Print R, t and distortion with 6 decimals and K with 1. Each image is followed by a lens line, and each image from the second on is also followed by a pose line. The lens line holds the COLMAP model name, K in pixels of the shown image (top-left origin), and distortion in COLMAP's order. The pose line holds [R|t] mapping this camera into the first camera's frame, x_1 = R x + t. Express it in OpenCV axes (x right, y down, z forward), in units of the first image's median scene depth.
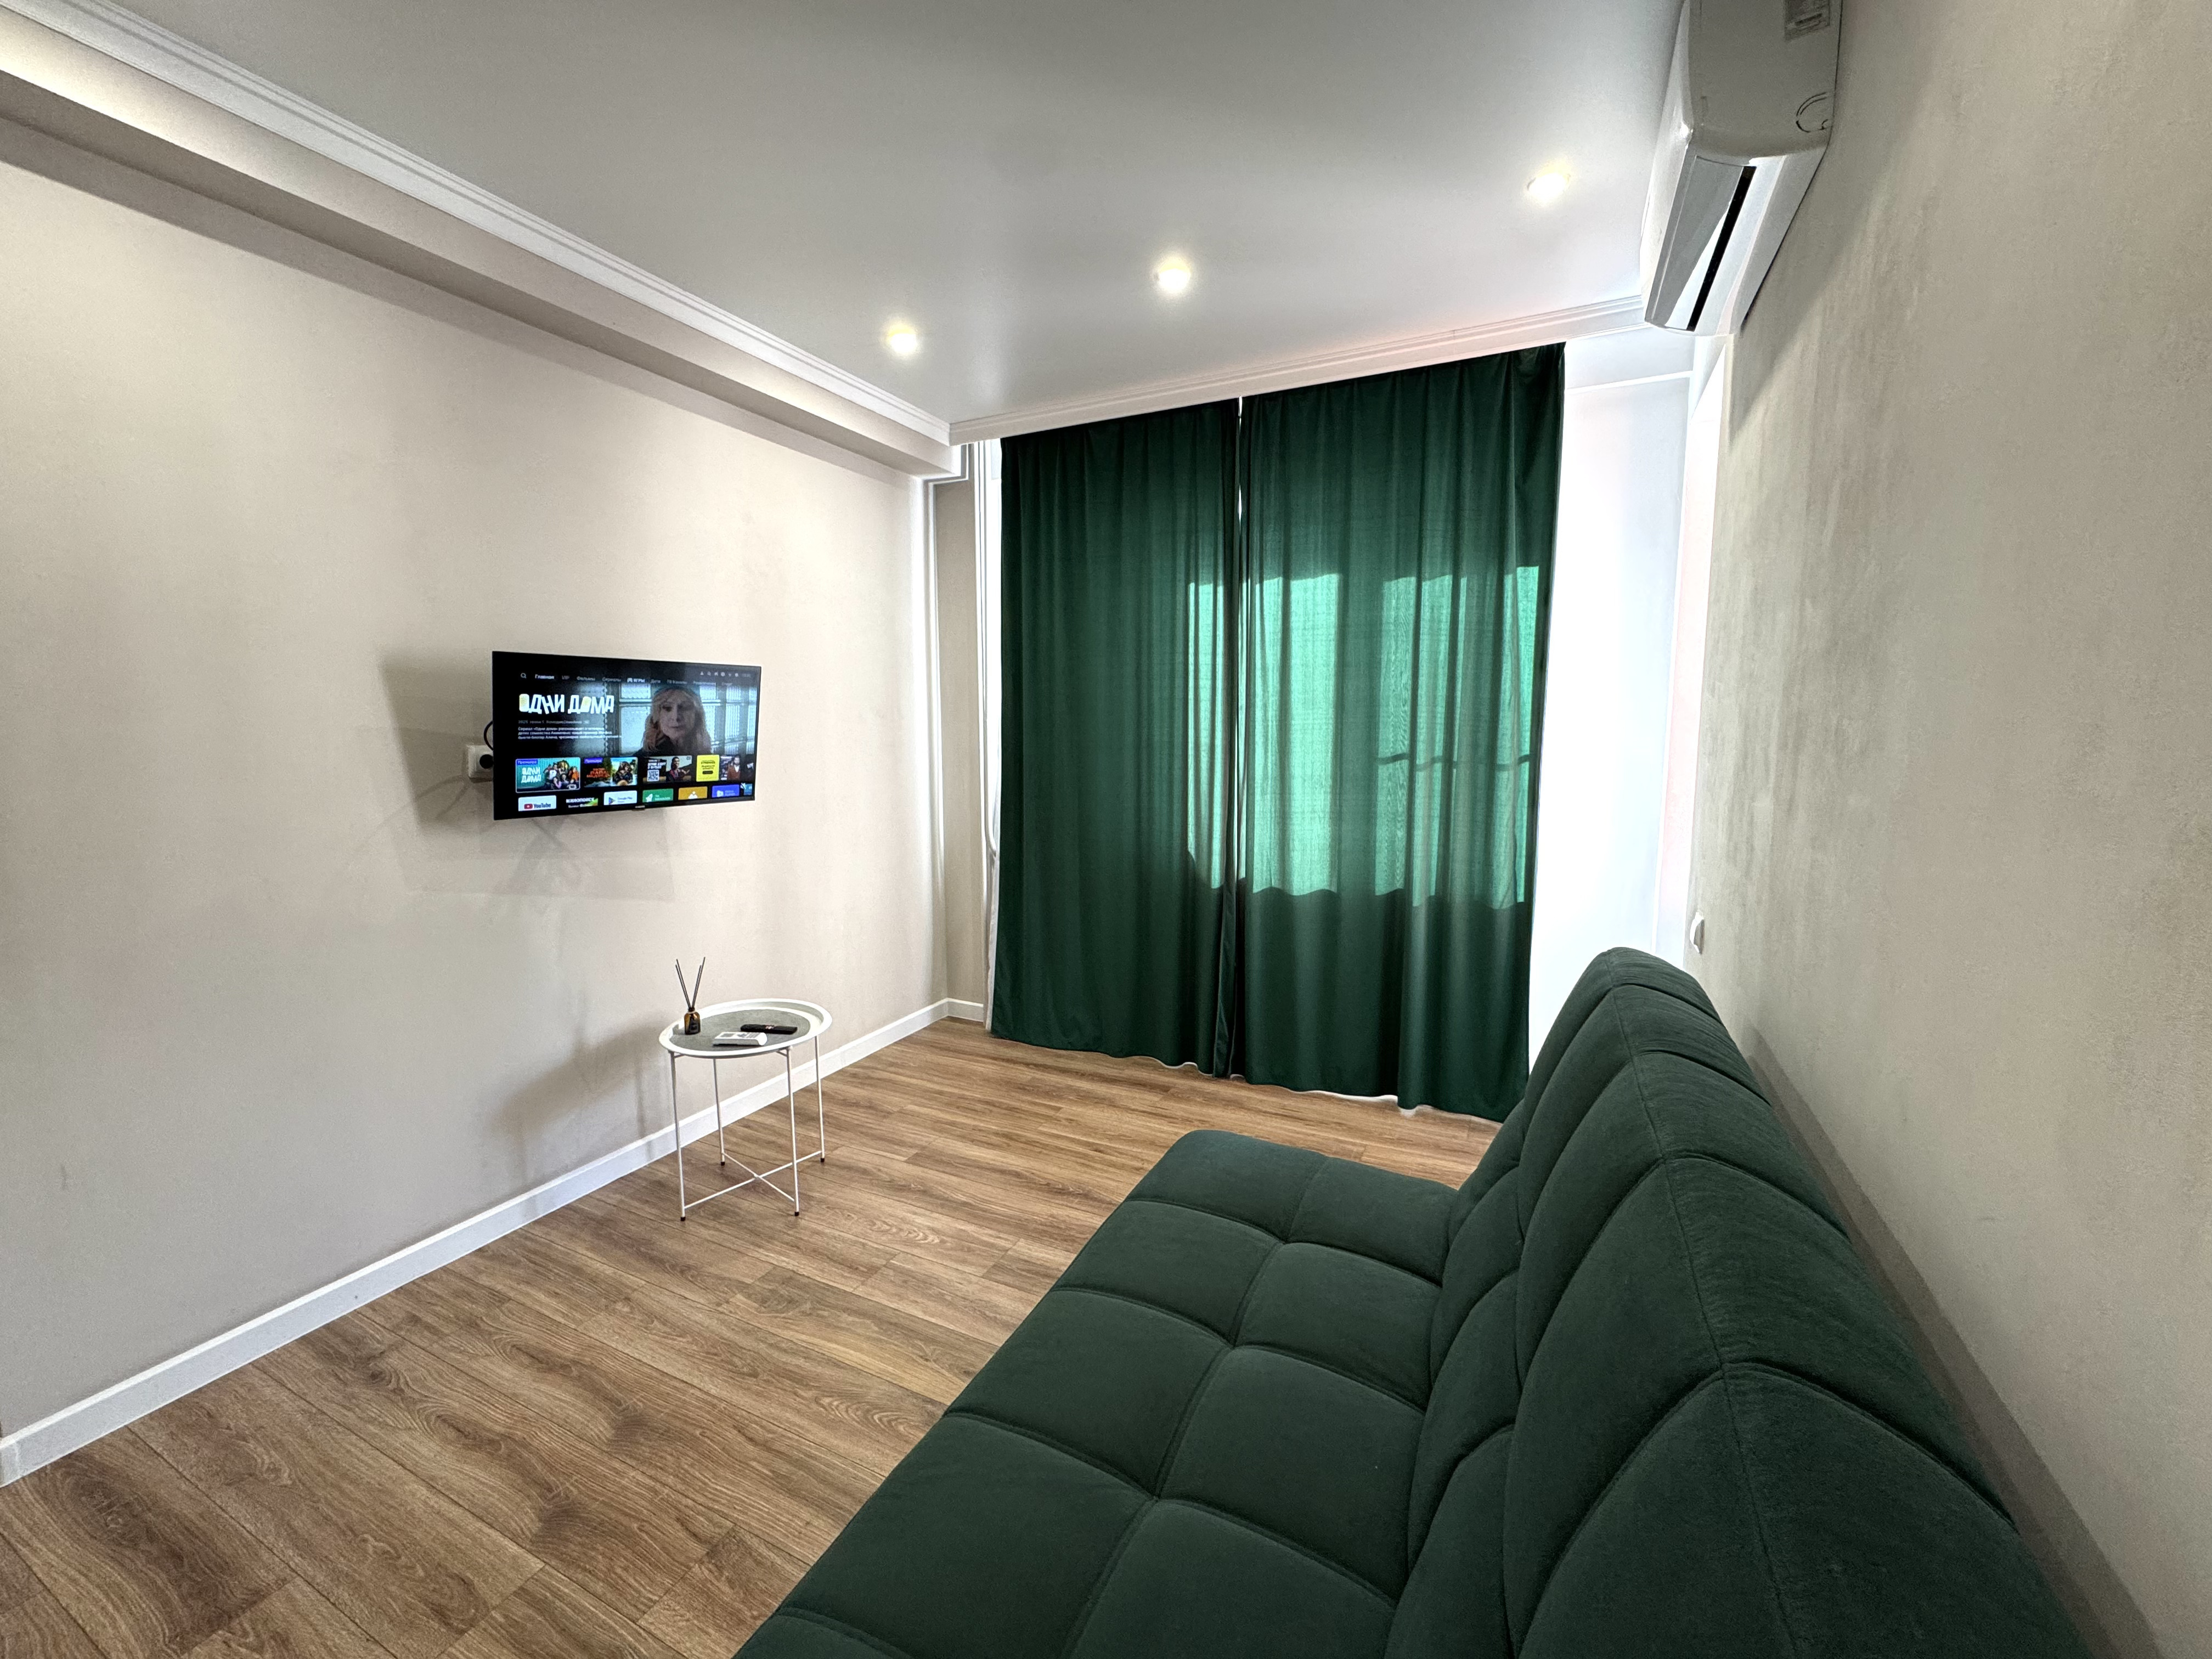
lens RADIAL K [[885.1, 0, 1106.0], [0, 885.1, 829.5], [0, 0, 1]] dist [-0.003538, 0.000846]
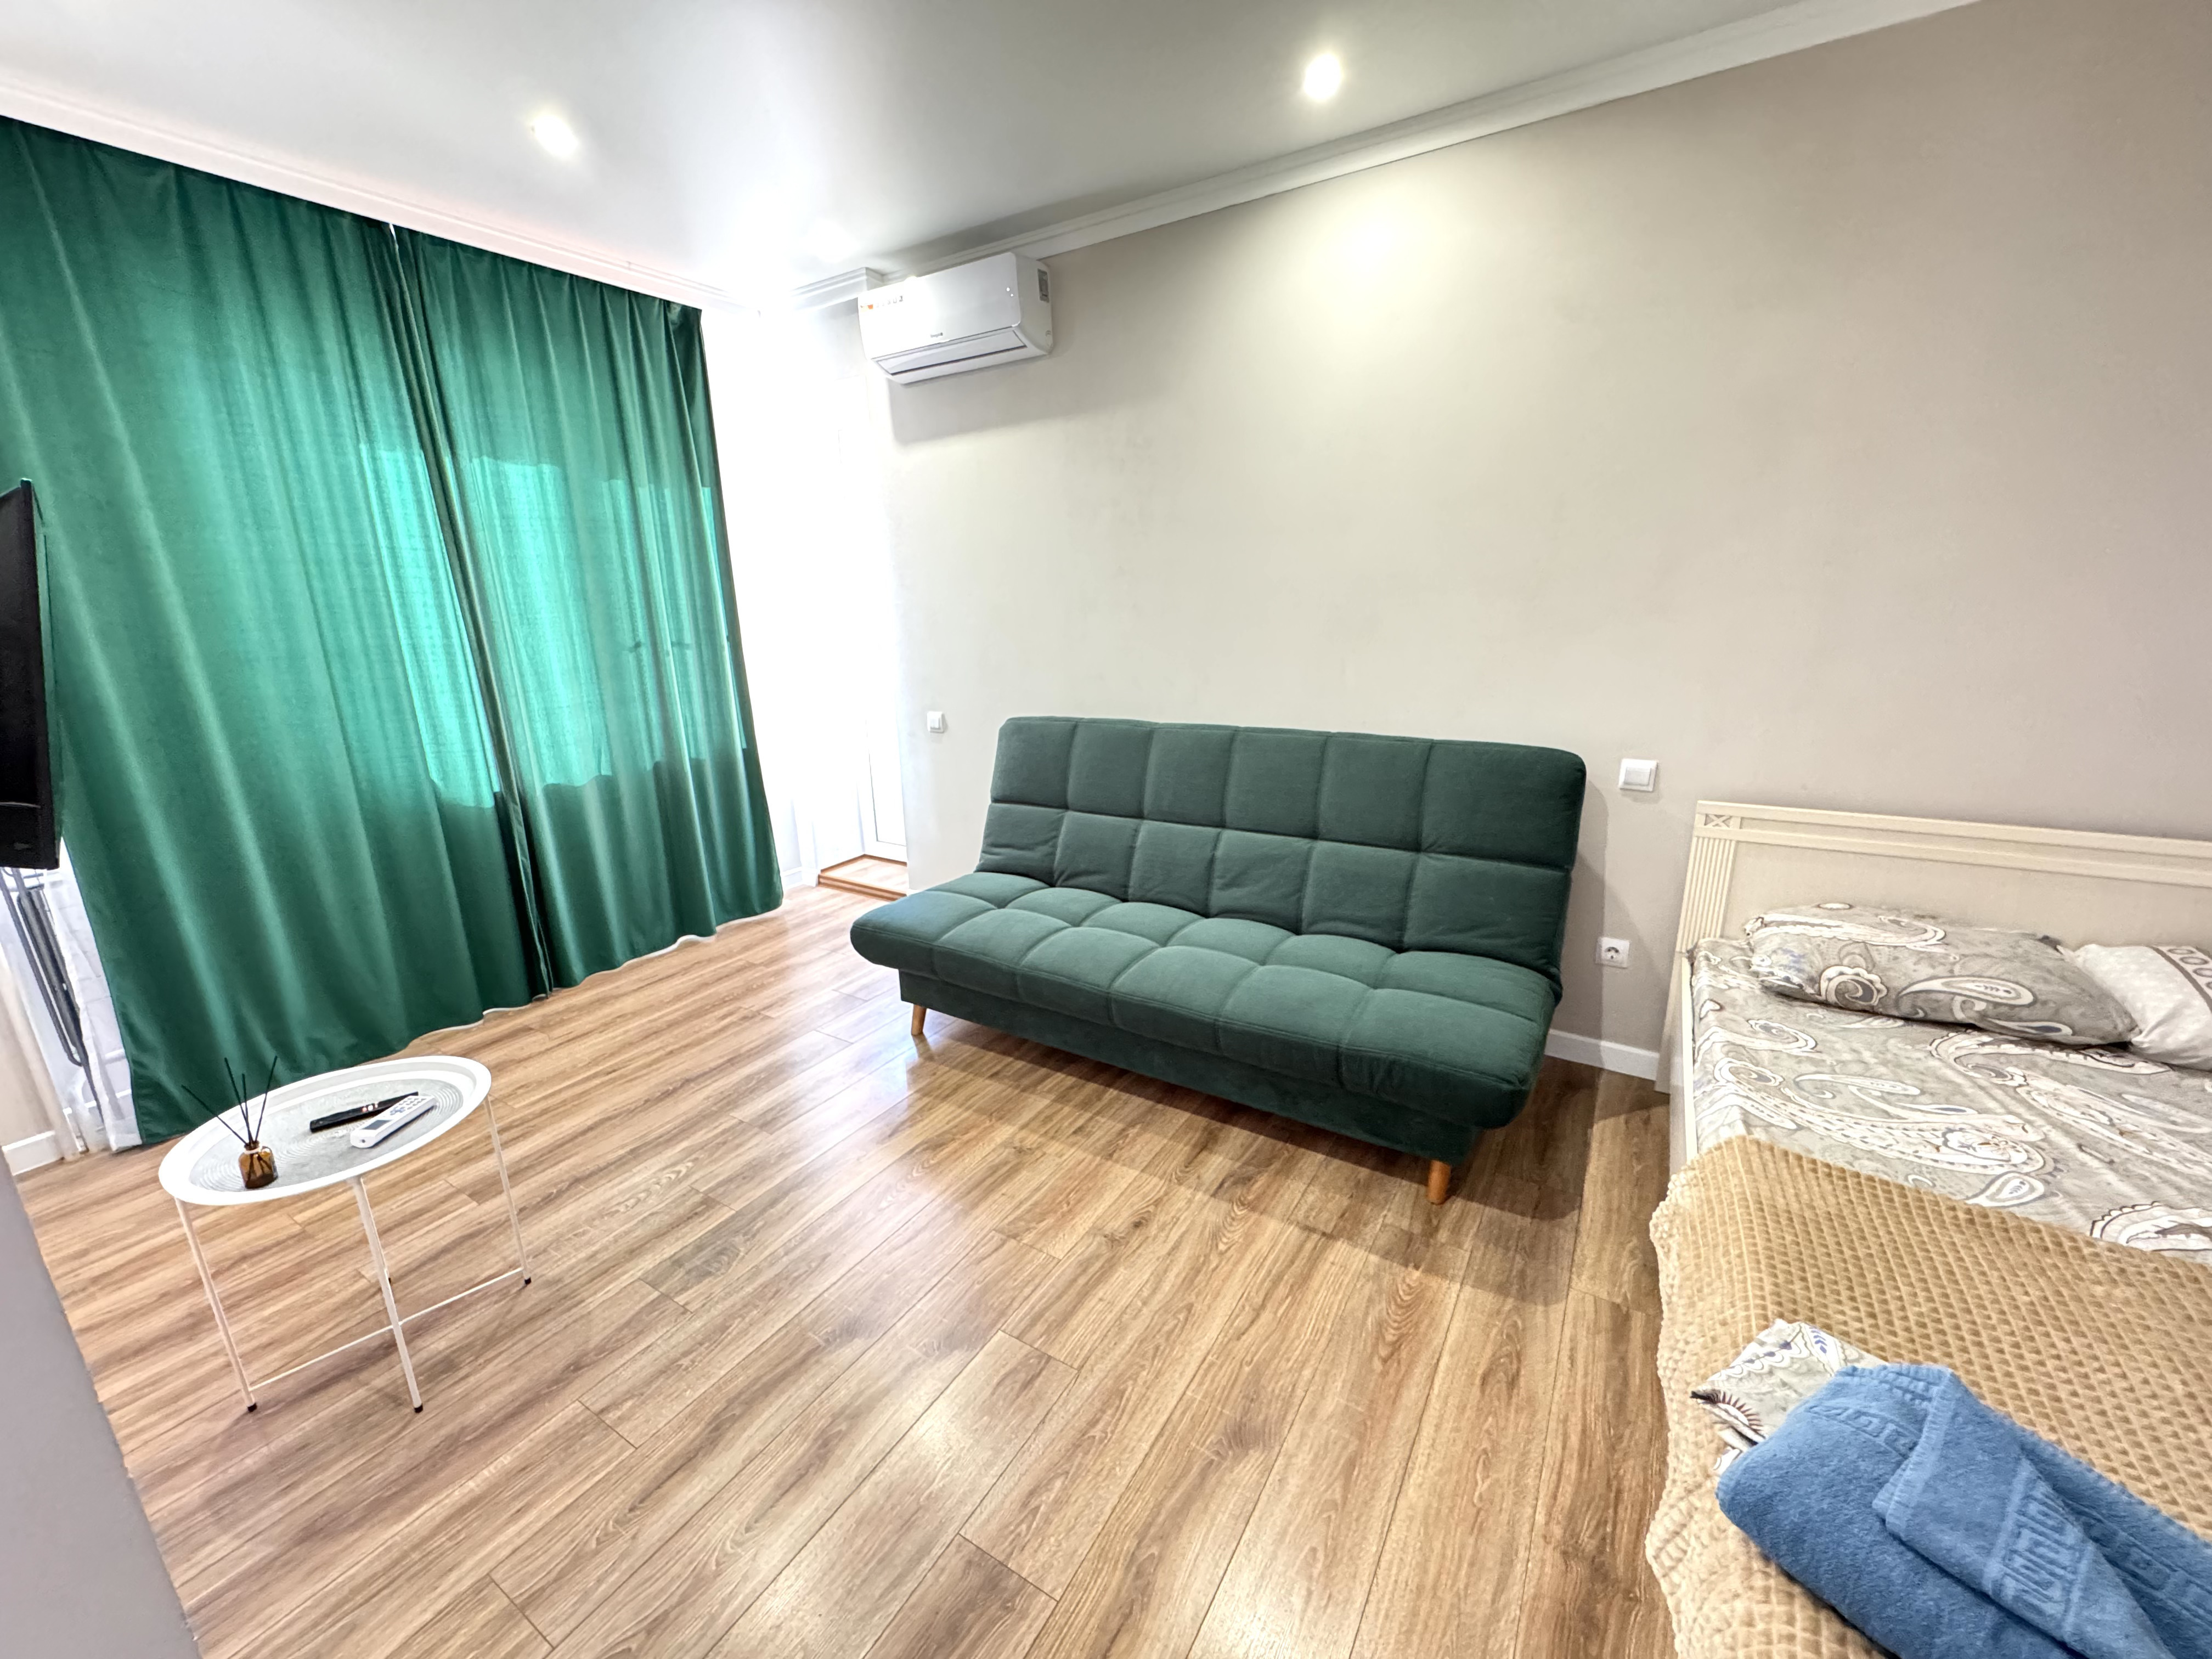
lens RADIAL K [[885.1, 0, 1106.0], [0, 885.1, 829.5], [0, 0, 1]] dist [-0.003538, 0.000846]
pose [[0.092288, -0.257475, 0.961868, -0.852246], [0.141889, 0.959533, 0.243236, -0.050332], [-0.985571, 0.114031, 0.125086, 0.332574]]
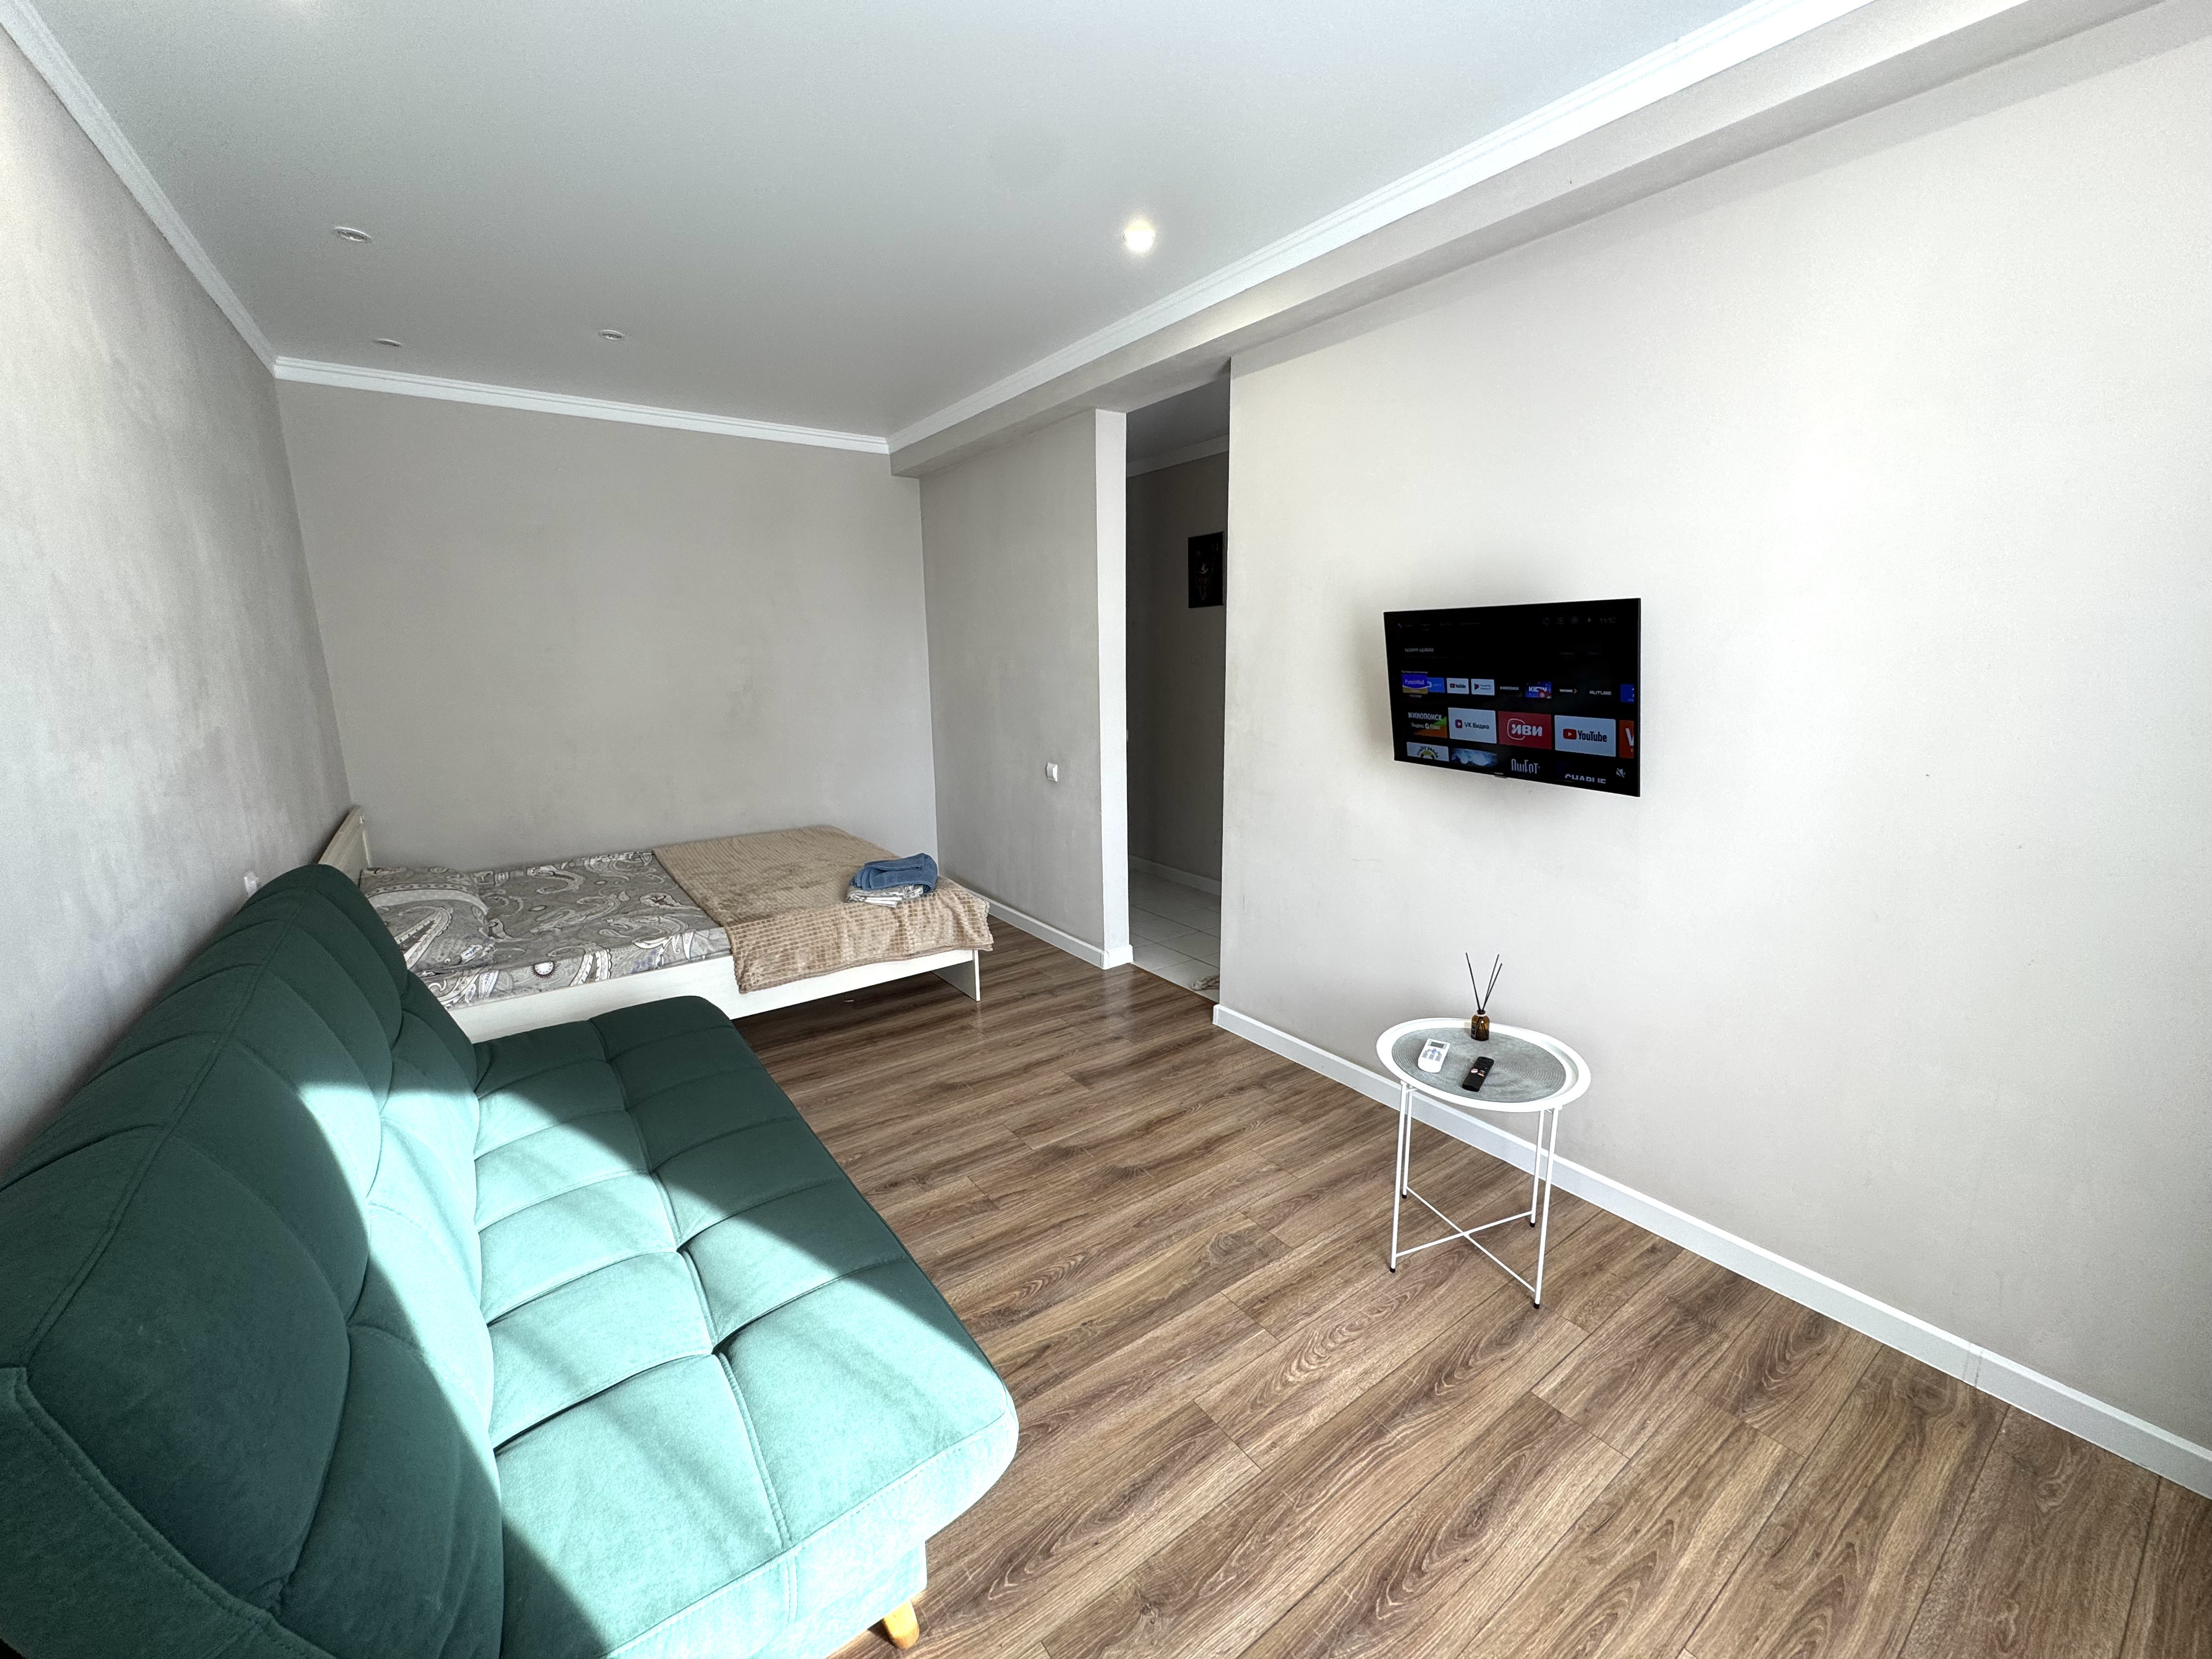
lens RADIAL K [[880.2, 0, 1106.0], [0, 880.2, 829.5], [0, 0, 1]] dist [-0.001053, 0.000011]
pose [[-0.466318, 0.185080, -0.865039, 0.388517], [-0.093993, 0.961967, 0.256487, -0.145278], [0.879609, 0.200912, -0.431187, 0.941218]]
